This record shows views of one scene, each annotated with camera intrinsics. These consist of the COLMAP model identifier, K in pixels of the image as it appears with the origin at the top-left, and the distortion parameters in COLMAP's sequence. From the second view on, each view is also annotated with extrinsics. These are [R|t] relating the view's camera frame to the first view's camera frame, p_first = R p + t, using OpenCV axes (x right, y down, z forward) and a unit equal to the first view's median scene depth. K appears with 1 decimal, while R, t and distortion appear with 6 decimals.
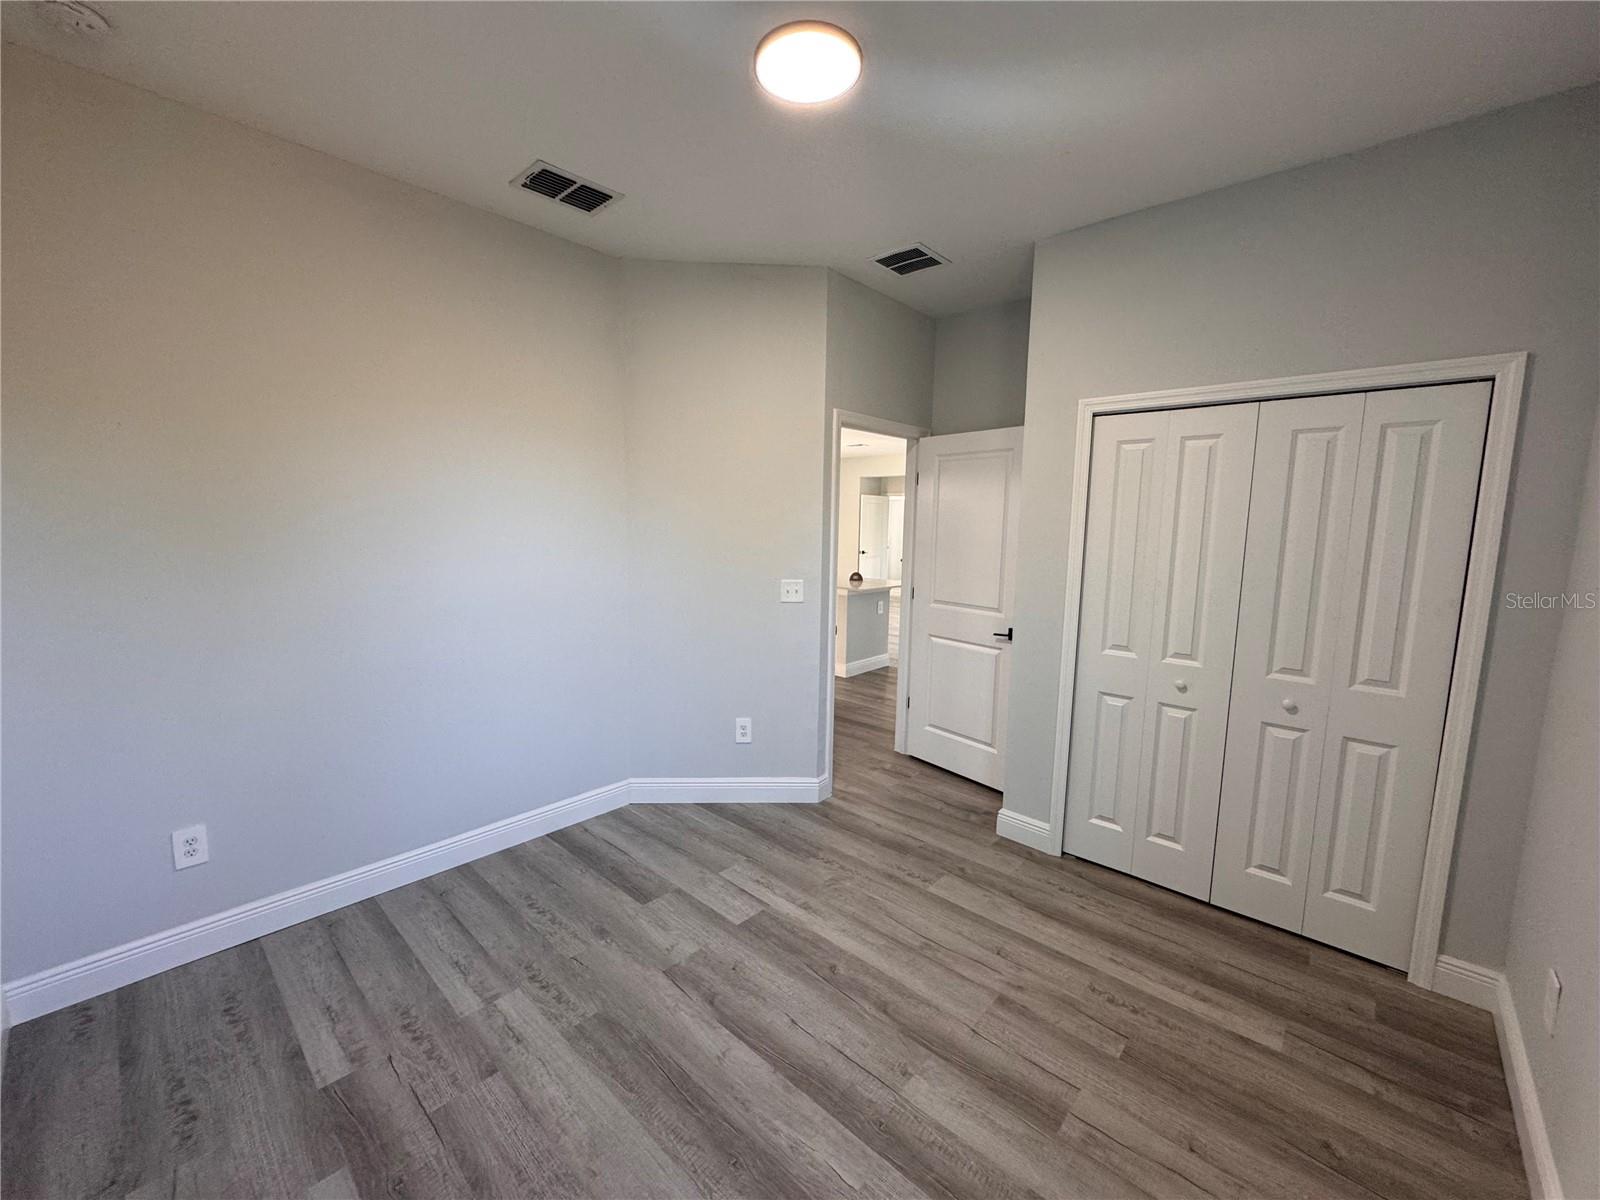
lens RADIAL K [[638.8, 0, 803.0], [0, 638.8, 598.9], [0, 0, 1]] dist [-0.001679, -0.000041]
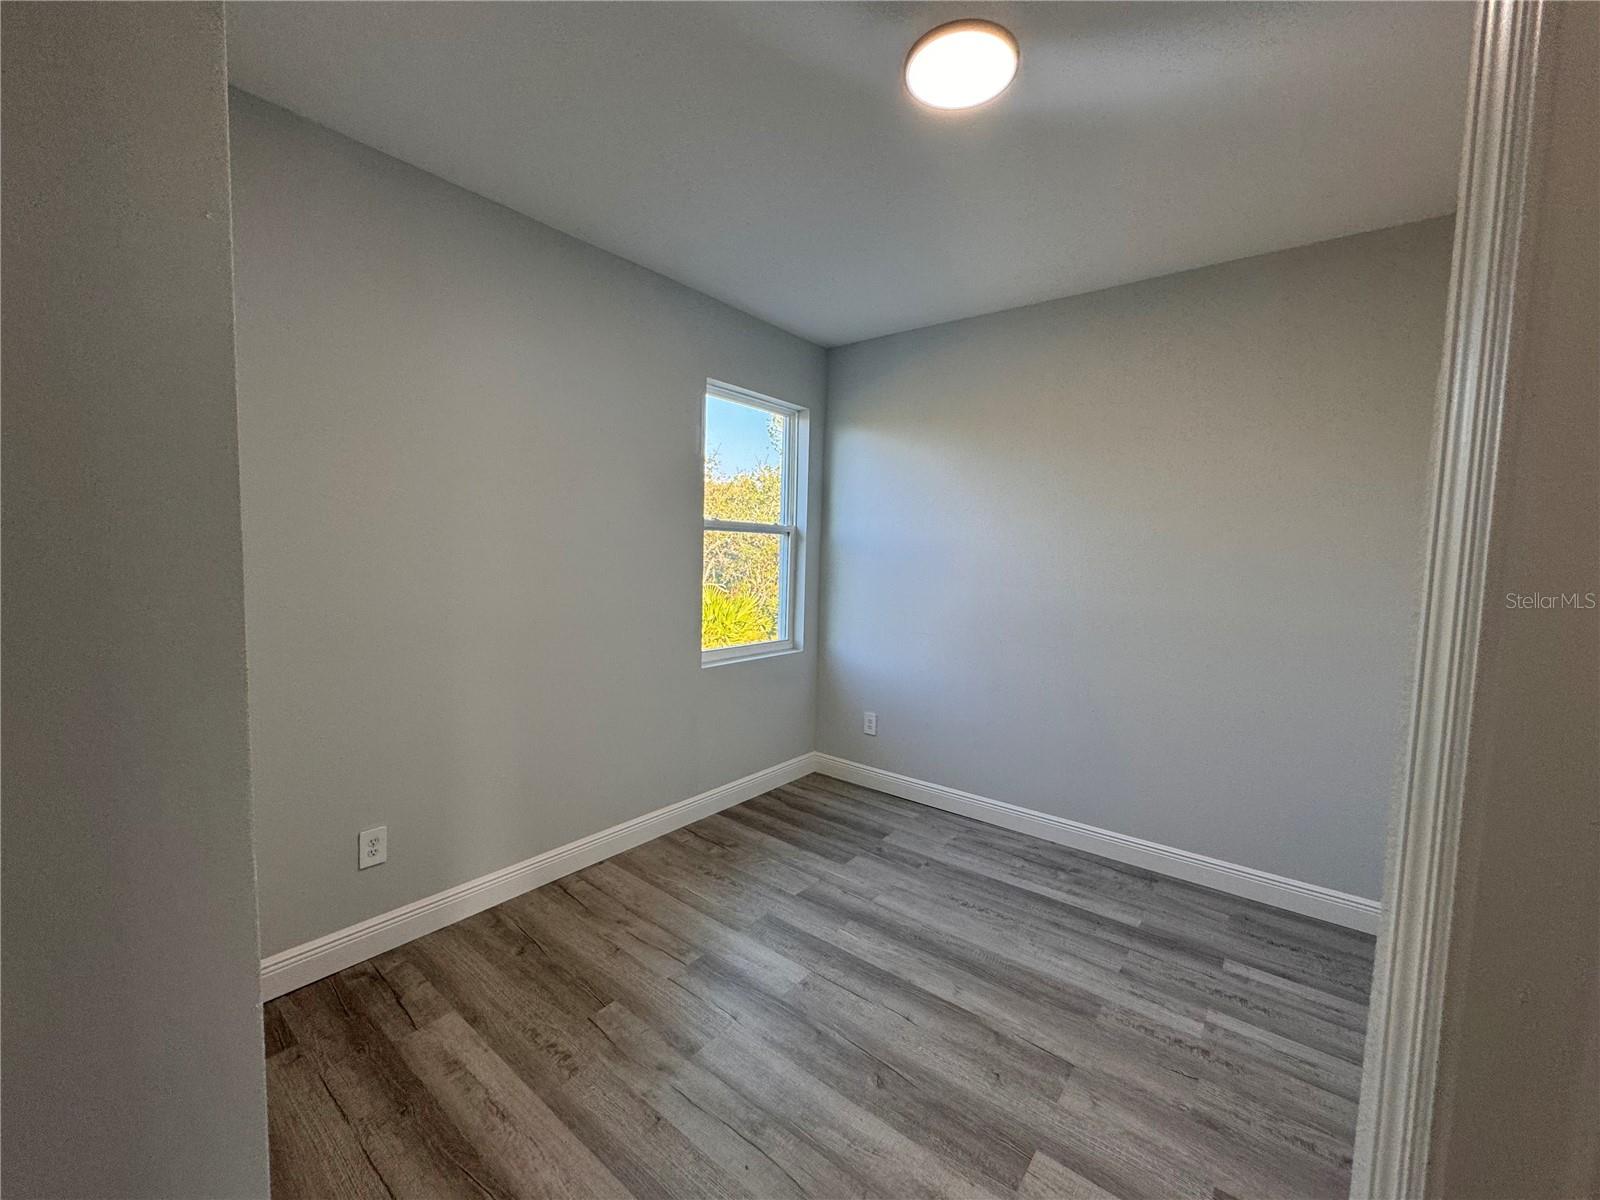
lens RADIAL K [[638.8, 0, 799.4], [0, 638.8, 593.7], [0, 0, 1]] dist [-0.001679, -0.000041]
pose [[-0.997368, -0.037195, -0.062241, 0.248793], [-0.048266, 0.981154, 0.187100, -0.200700], [0.054108, 0.189612, -0.980367, 1.860810]]
